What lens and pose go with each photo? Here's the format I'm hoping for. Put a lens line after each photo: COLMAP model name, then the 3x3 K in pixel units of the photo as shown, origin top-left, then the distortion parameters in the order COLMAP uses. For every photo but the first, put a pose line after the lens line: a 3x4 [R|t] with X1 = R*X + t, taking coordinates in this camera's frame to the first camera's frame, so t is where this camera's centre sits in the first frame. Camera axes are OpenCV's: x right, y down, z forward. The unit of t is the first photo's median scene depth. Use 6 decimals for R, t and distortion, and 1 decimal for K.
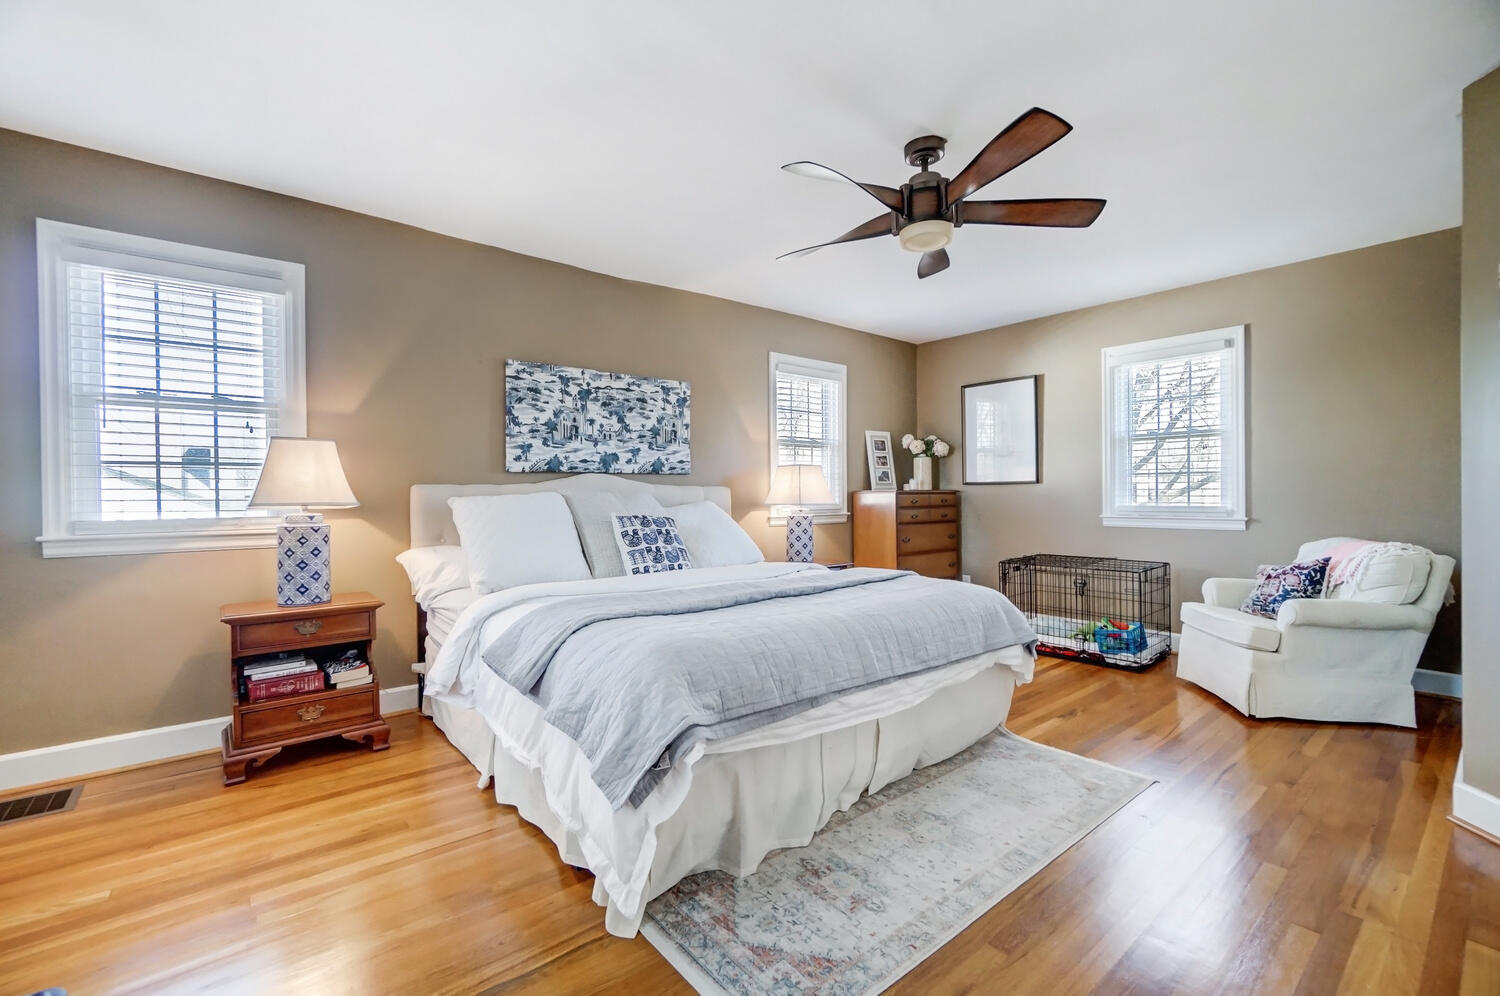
lens RADIAL K [[642.7, 0, 747.8], [0, 642.7, 495.2], [0, 0, 1]] dist [-0.008861, -0.000308]
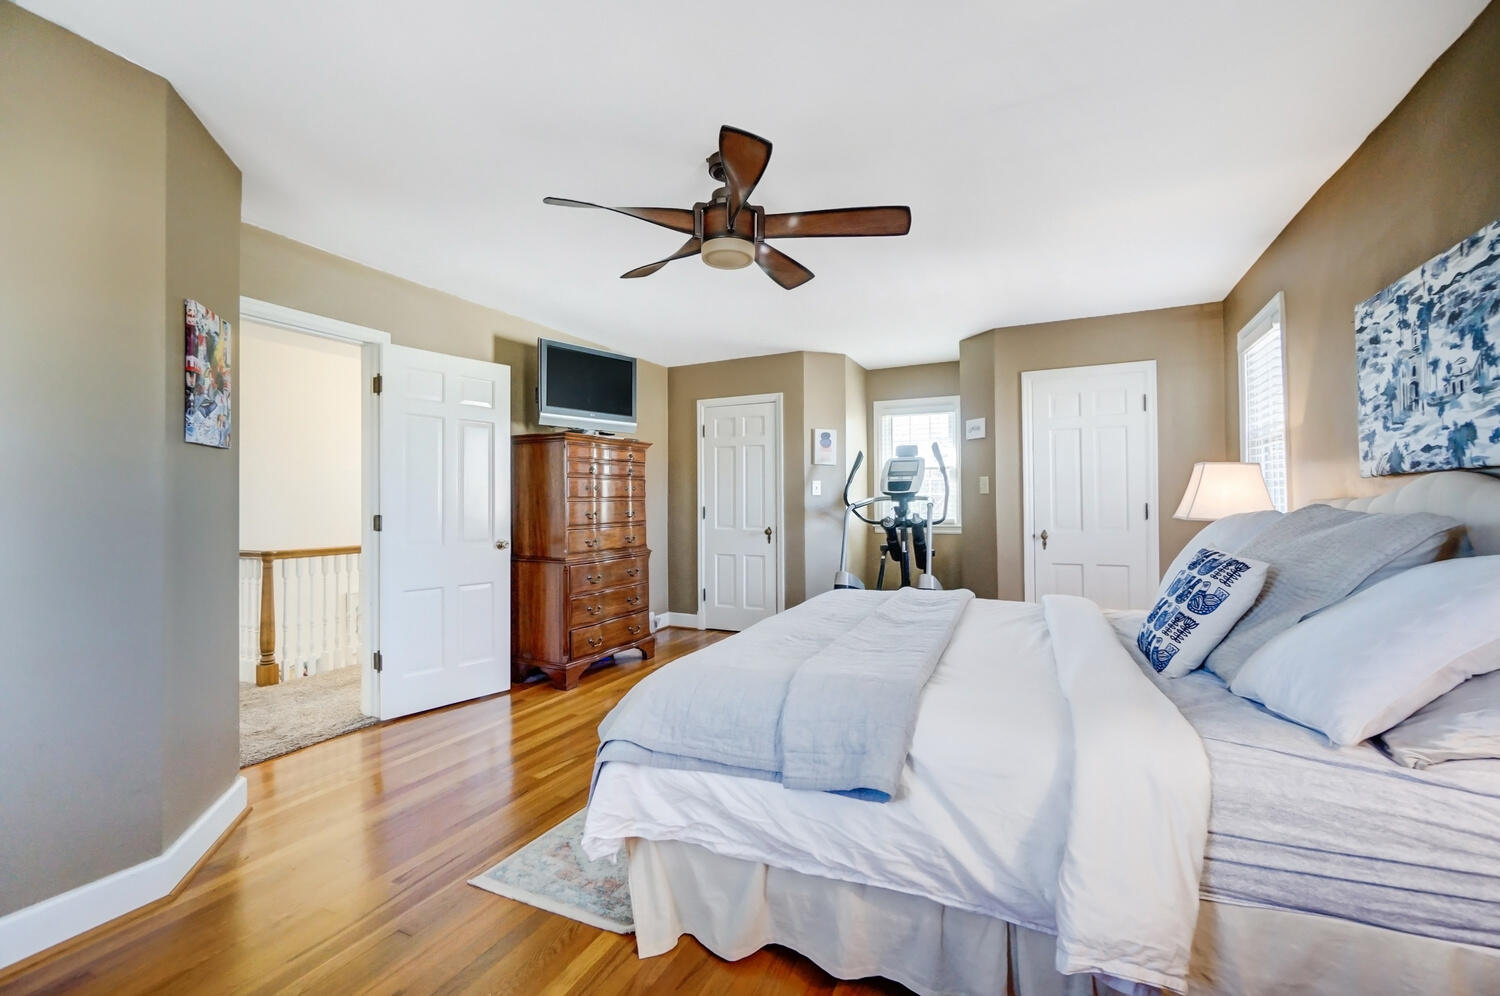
lens RADIAL K [[642.7, 0, 741.6], [0, 642.7, 499.9], [0, 0, 1]] dist [-0.008861, -0.000308]
pose [[-0.905405, 0.009501, -0.424443, 0.429311], [0.012215, 0.999919, -0.003673, -0.017710], [0.424374, -0.008510, -0.905447, 1.206297]]
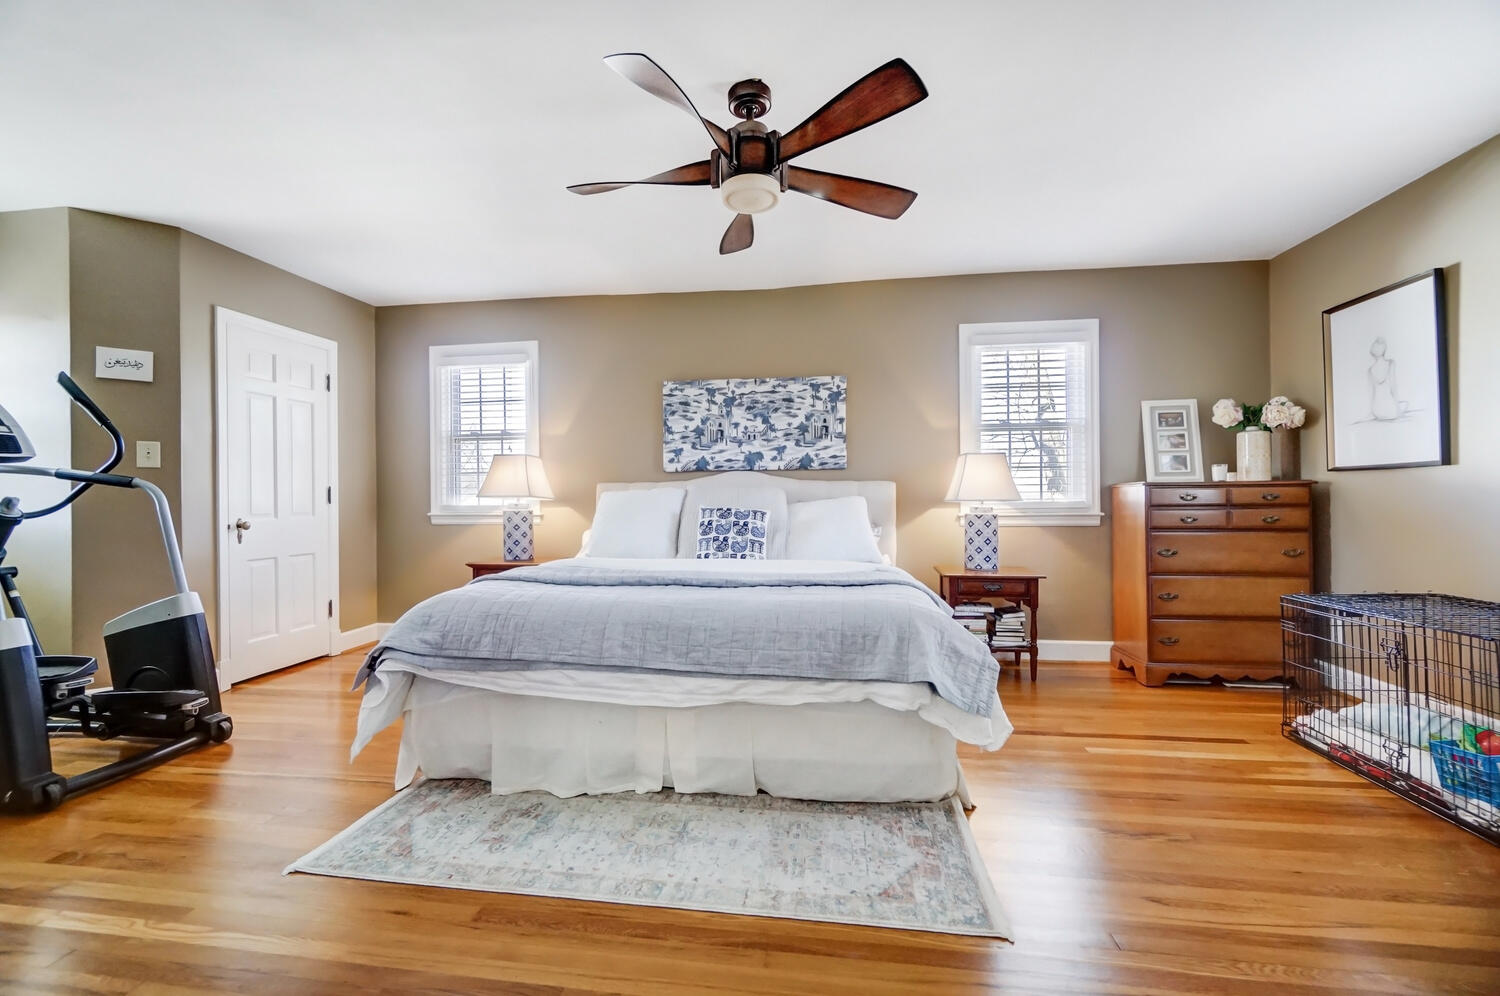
lens RADIAL K [[642.7, 0, 743.2], [0, 642.7, 494.7], [0, 0, 1]] dist [-0.008861, -0.000308]
pose [[0.674146, -0.003144, -0.738592, 0.593306], [0.000795, 0.999993, -0.003531, 0.011380], [0.738598, 0.001793, 0.674144, 0.250826]]
